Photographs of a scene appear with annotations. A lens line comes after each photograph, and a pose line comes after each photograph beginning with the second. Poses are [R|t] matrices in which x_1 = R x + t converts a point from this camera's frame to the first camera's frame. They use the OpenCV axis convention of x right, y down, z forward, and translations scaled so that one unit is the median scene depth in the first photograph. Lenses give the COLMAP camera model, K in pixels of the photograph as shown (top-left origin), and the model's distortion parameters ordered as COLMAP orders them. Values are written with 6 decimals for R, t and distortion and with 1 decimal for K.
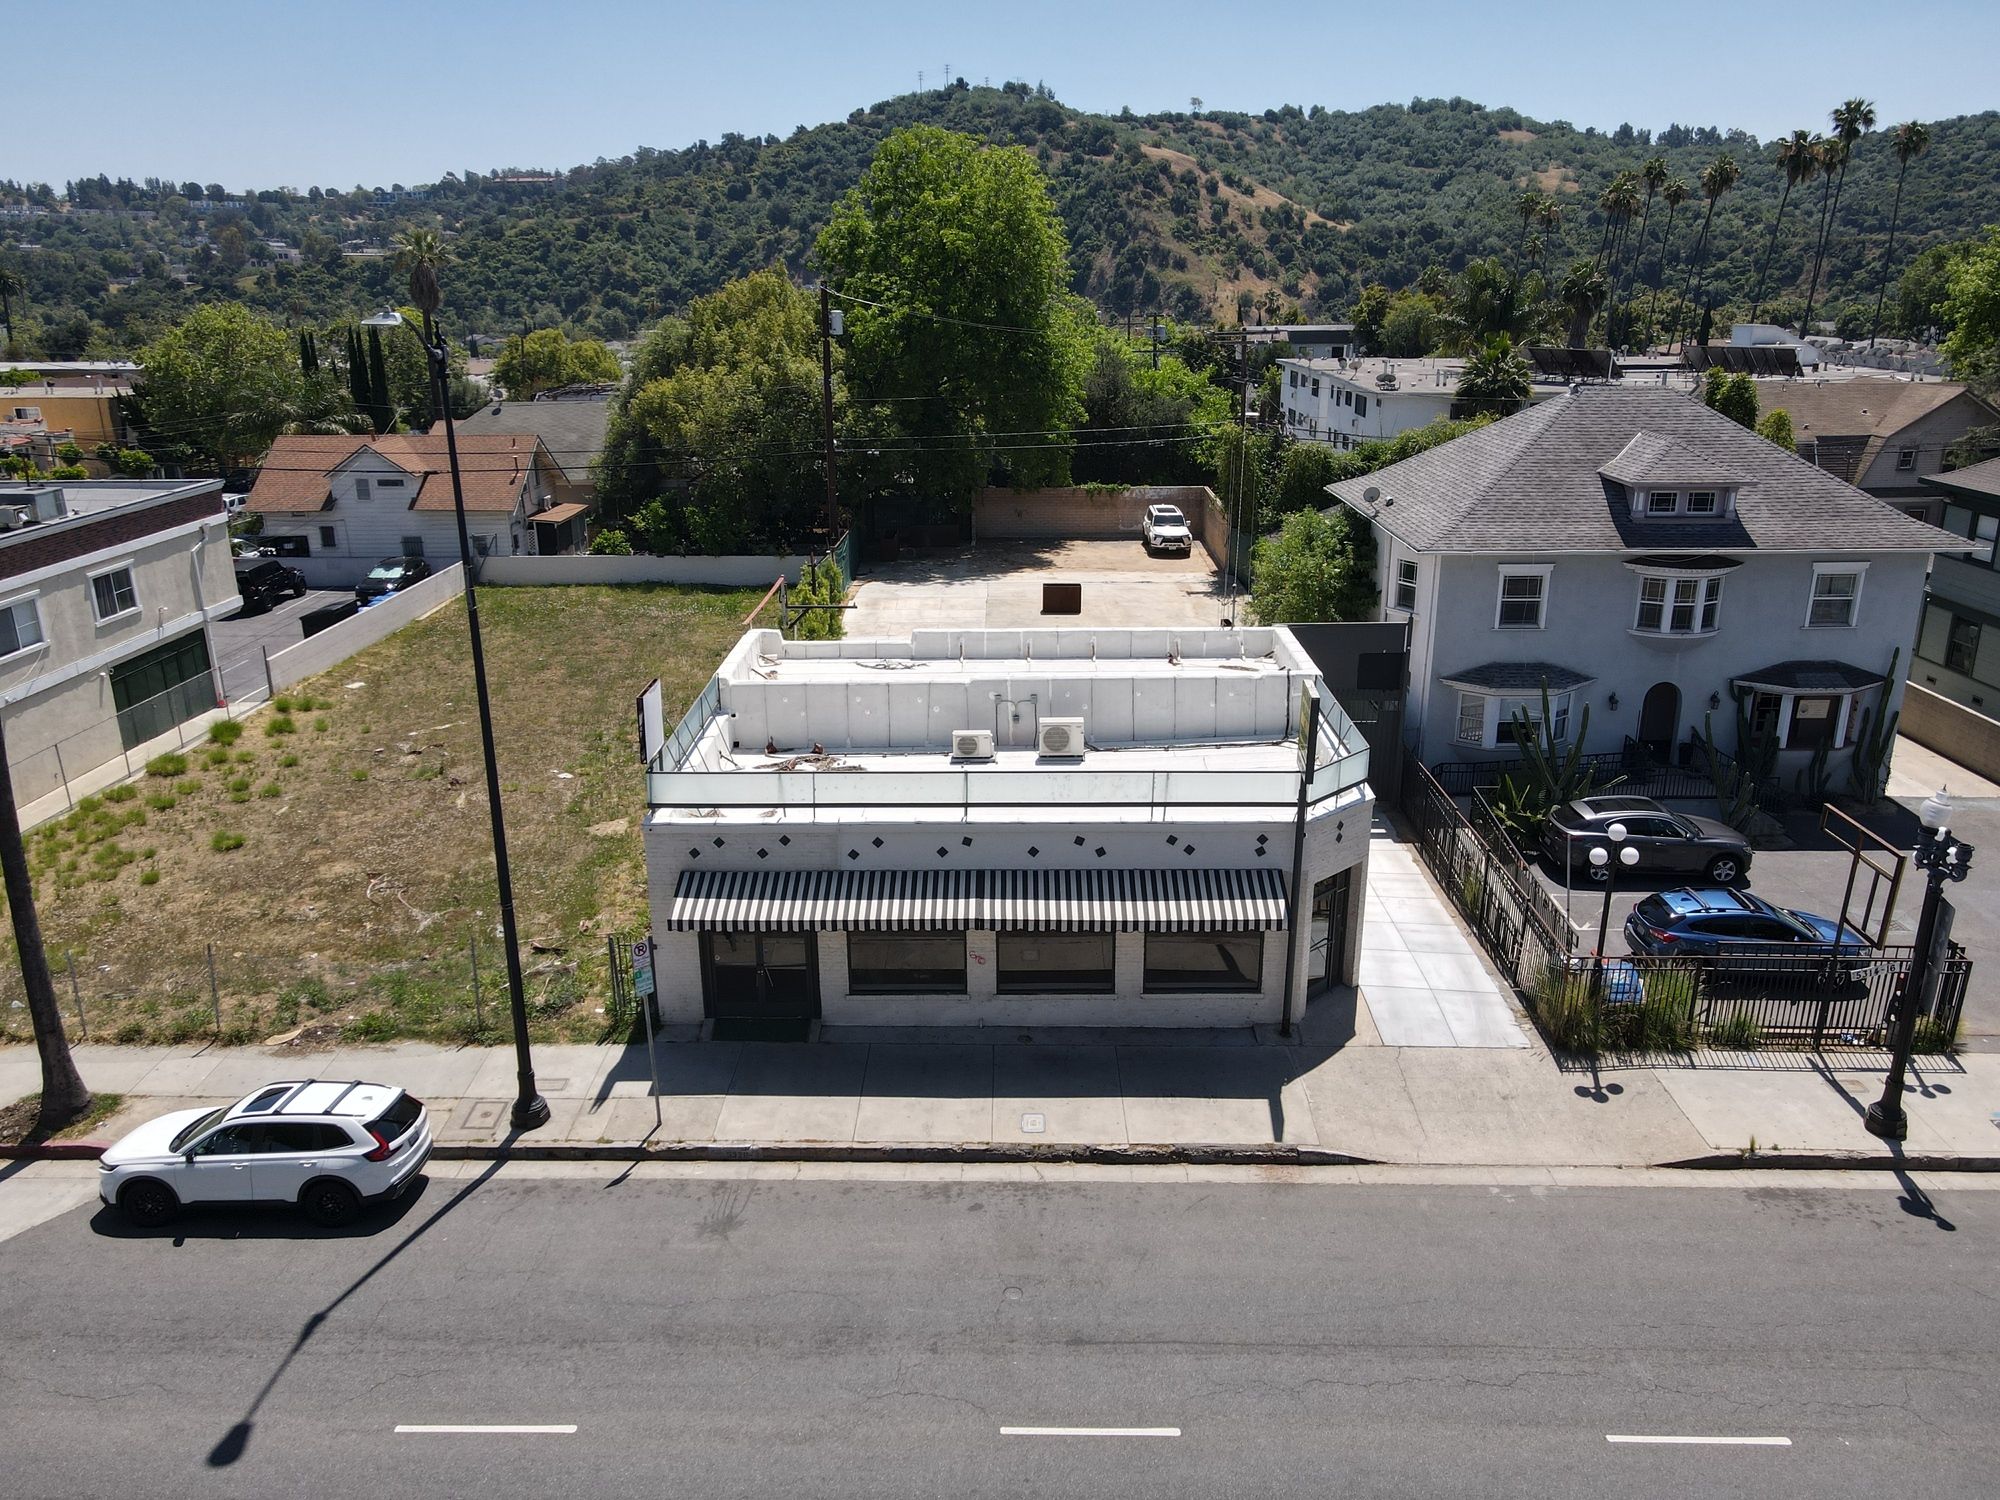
lens RADIAL K [[1455.6, 0, 997.2], [0, 1455.6, 732.5], [0, 0, 1]] dist [0.012542, 0.005770]
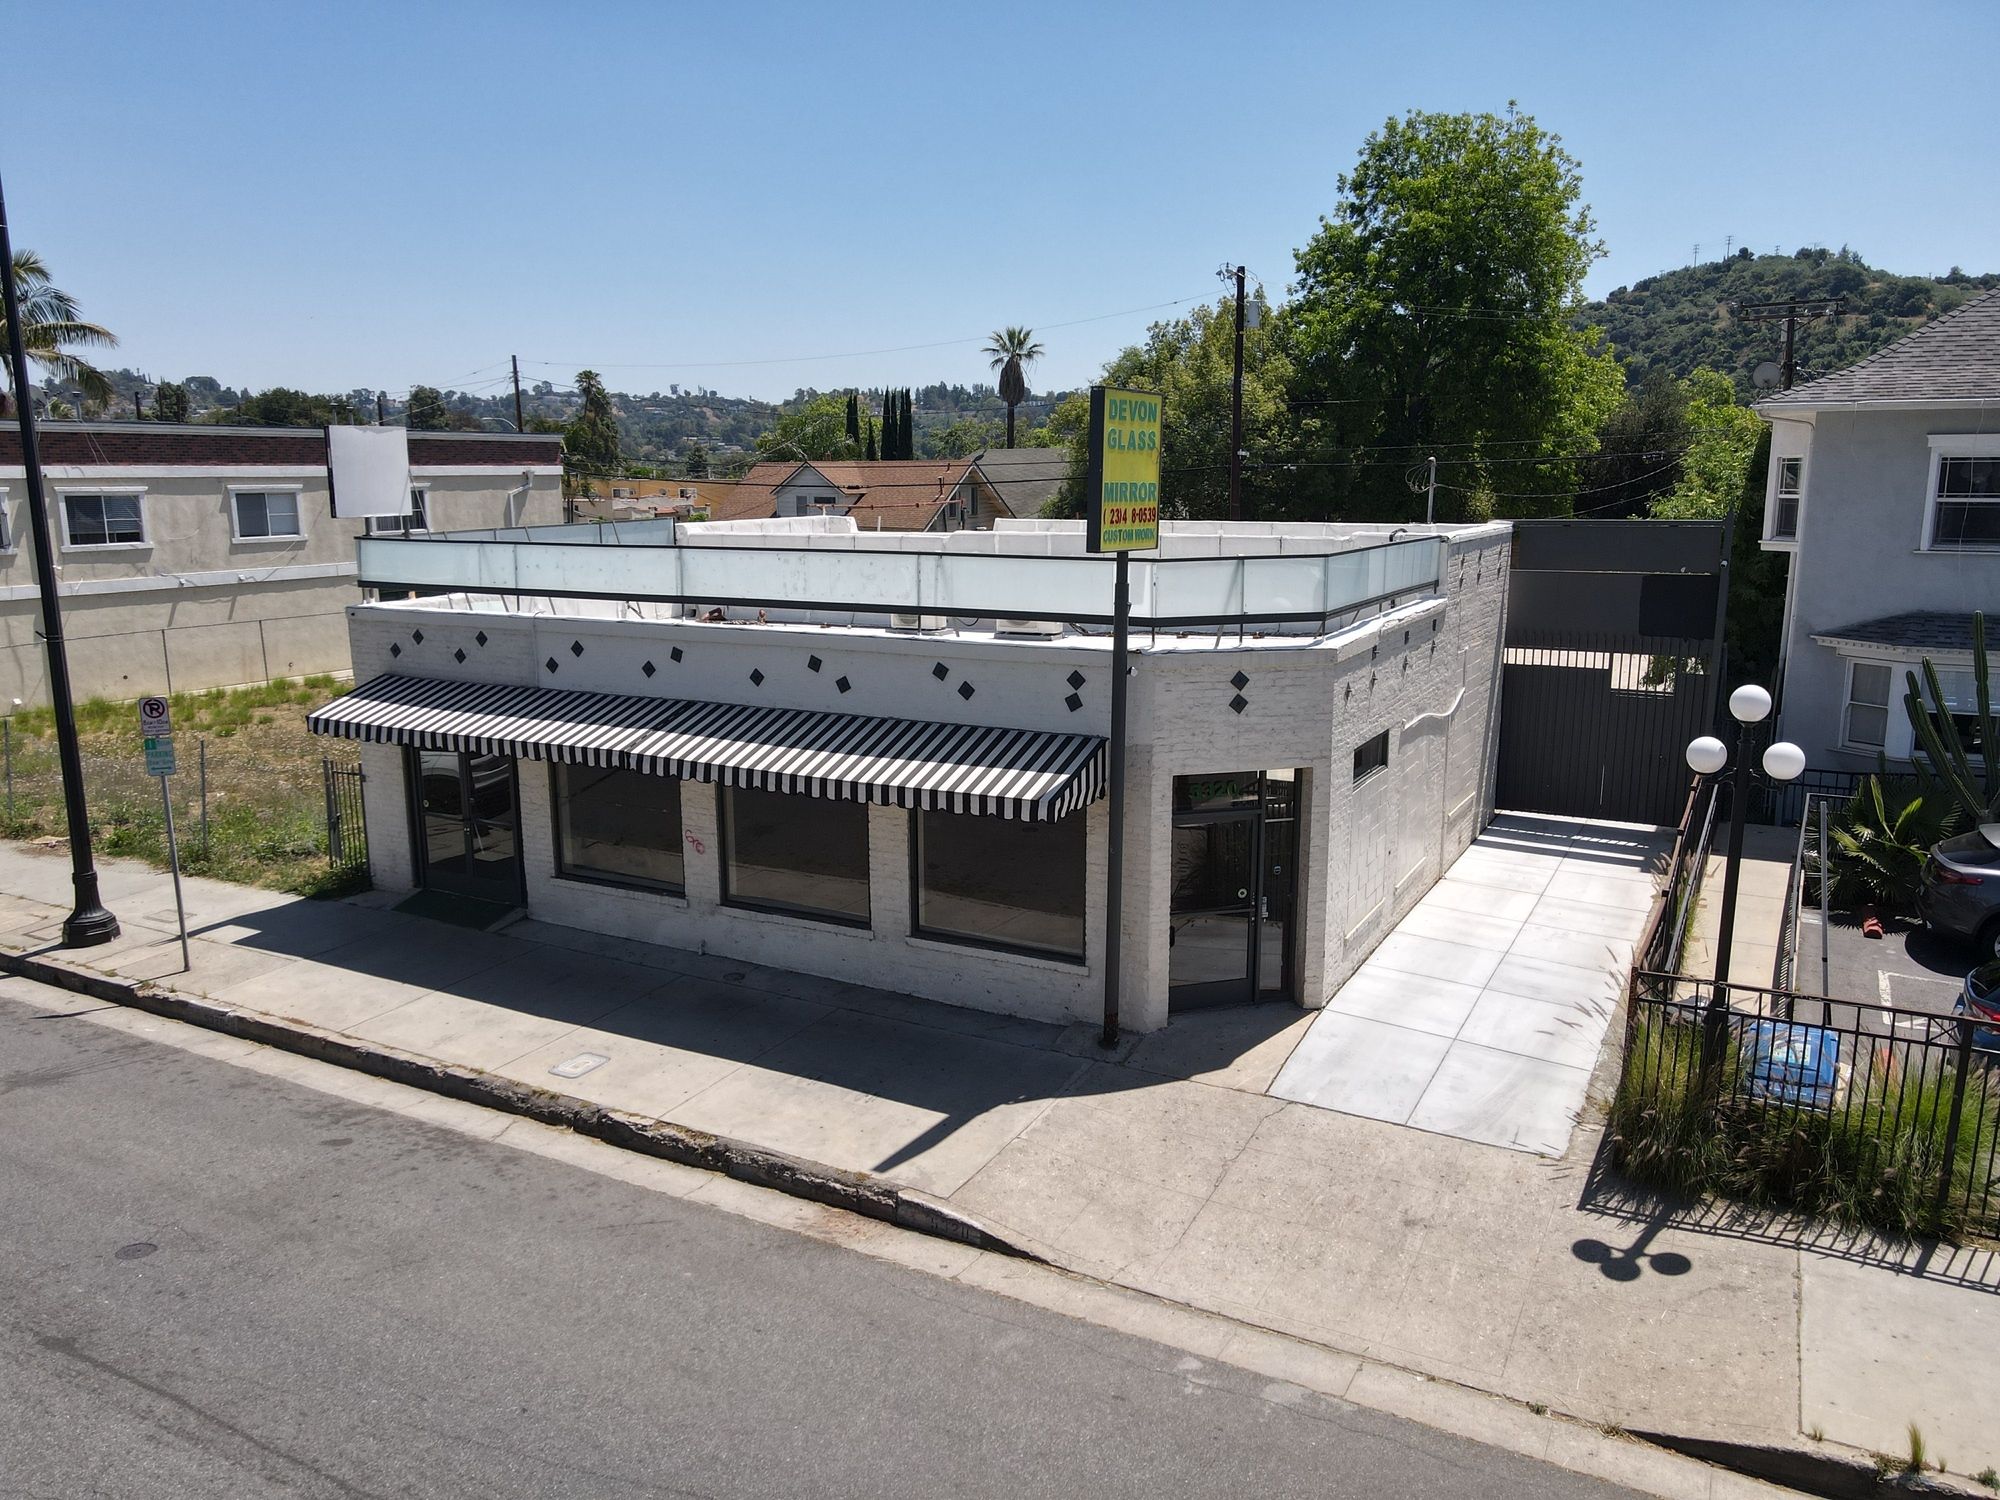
lens RADIAL K [[1455.6, 0, 1009.0], [0, 1455.6, 740.6], [0, 0, 1]] dist [0.012542, 0.005770]
pose [[0.885789, 0.086611, -0.455935, 0.328698], [-0.140143, 0.986487, -0.084873, 0.116316], [0.442423, 0.139075, 0.885957, 0.376675]]
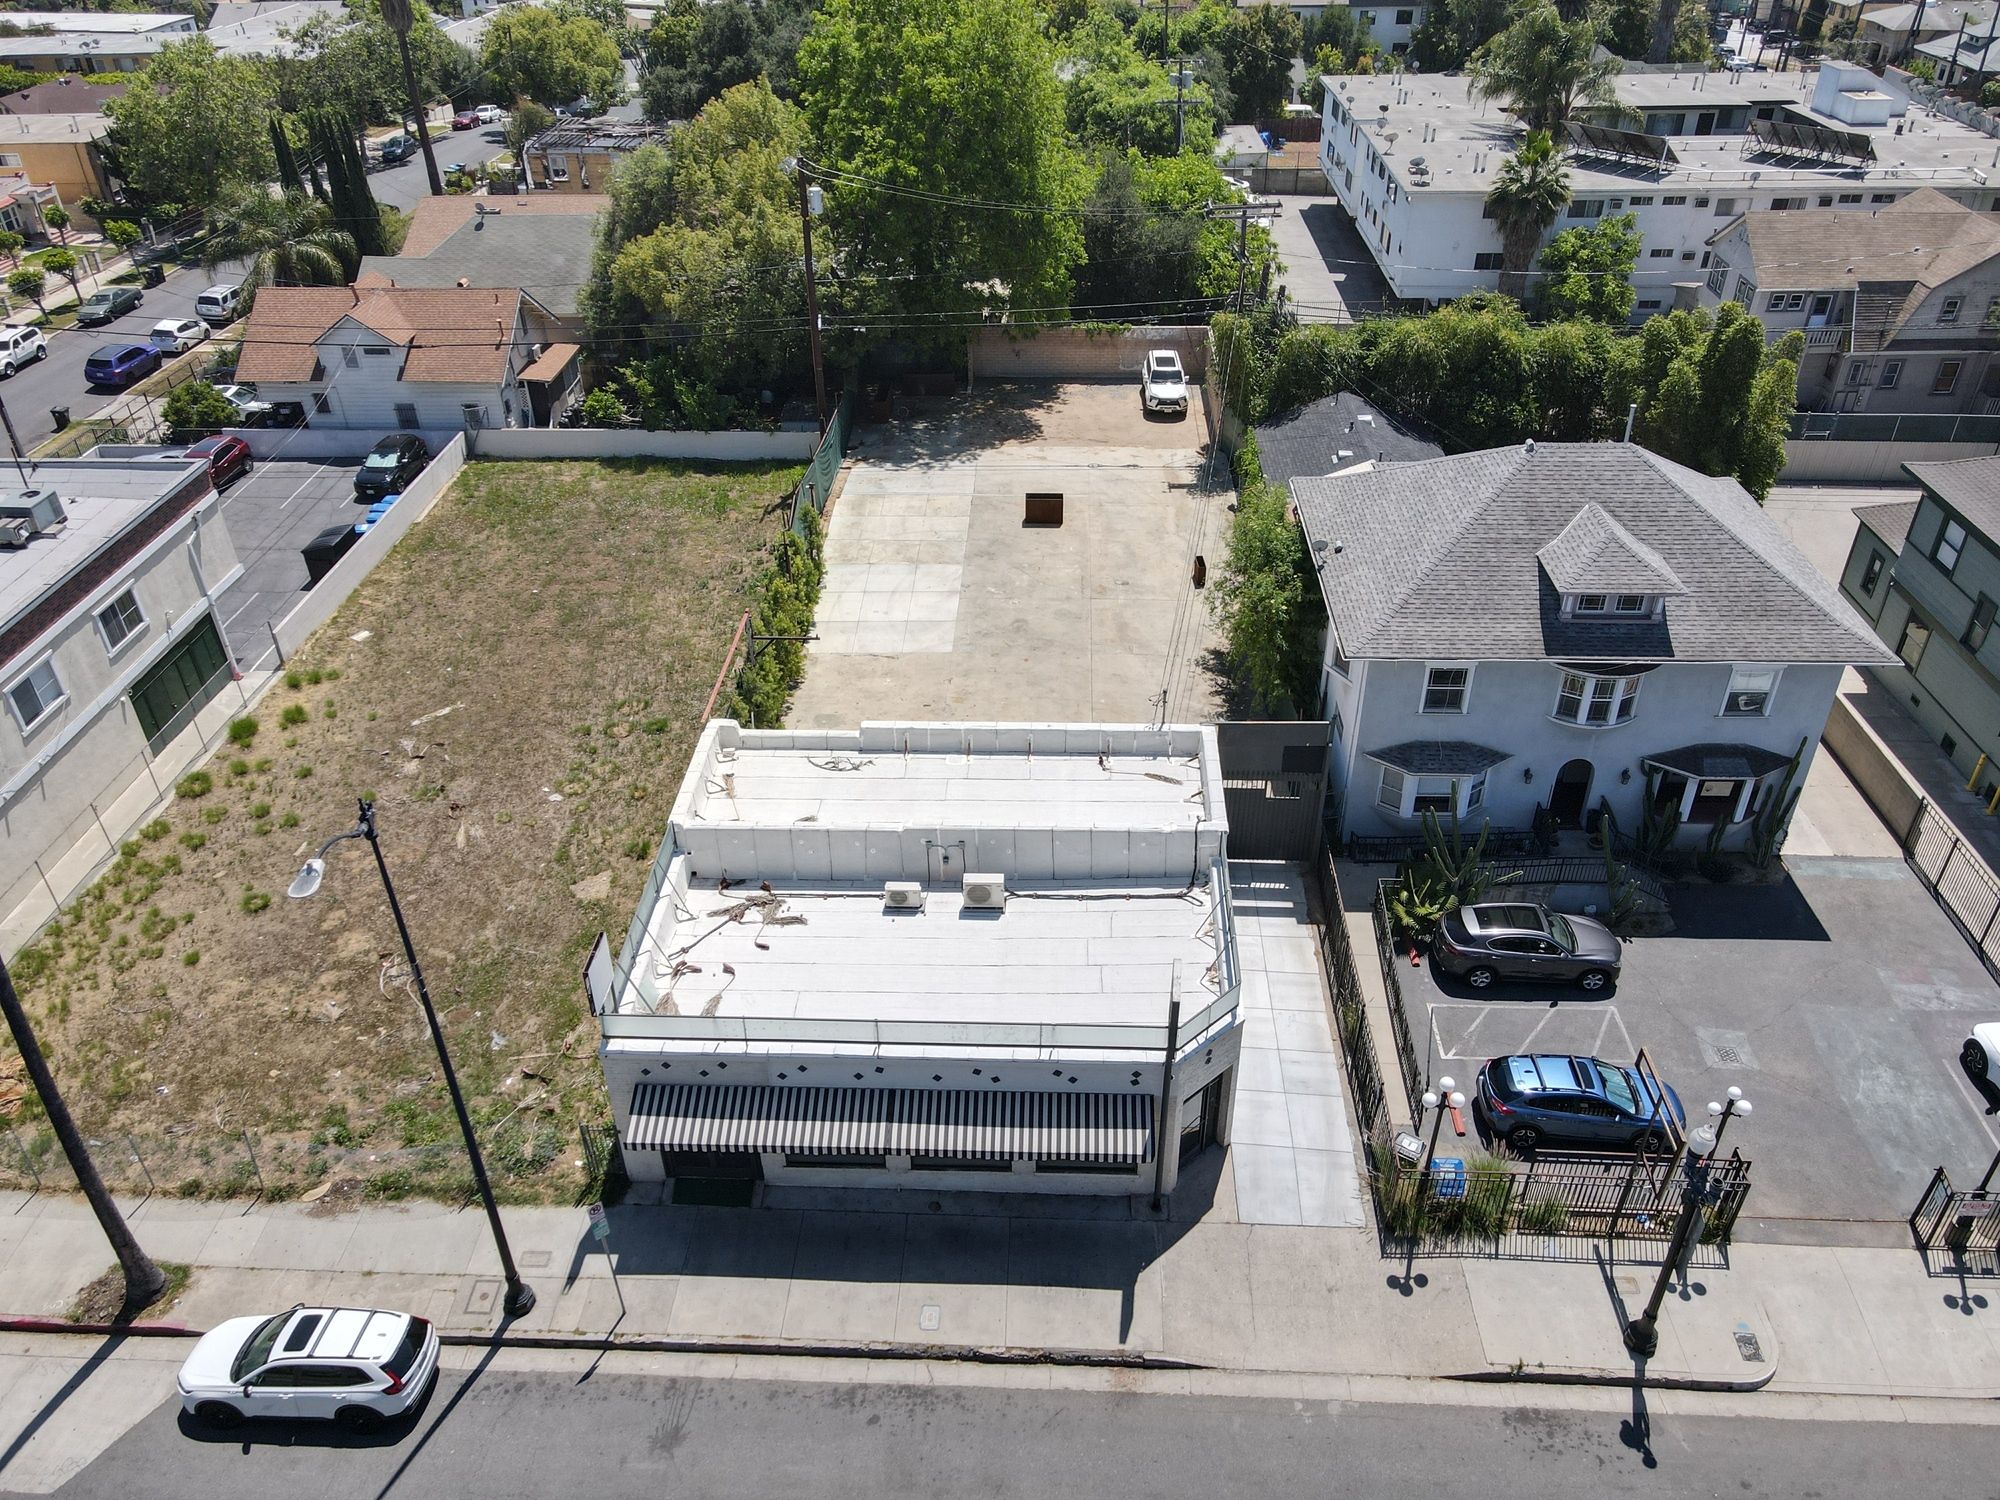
lens RADIAL K [[1455.6, 0, 997.2], [0, 1455.6, 733.3], [0, 0, 1]] dist [0.012542, 0.005770]
pose [[0.999347, 0.011544, -0.034239, 0.084713], [-0.001616, 0.960917, 0.276834, -0.389025], [0.036097, -0.276598, 0.960308, -0.020840]]
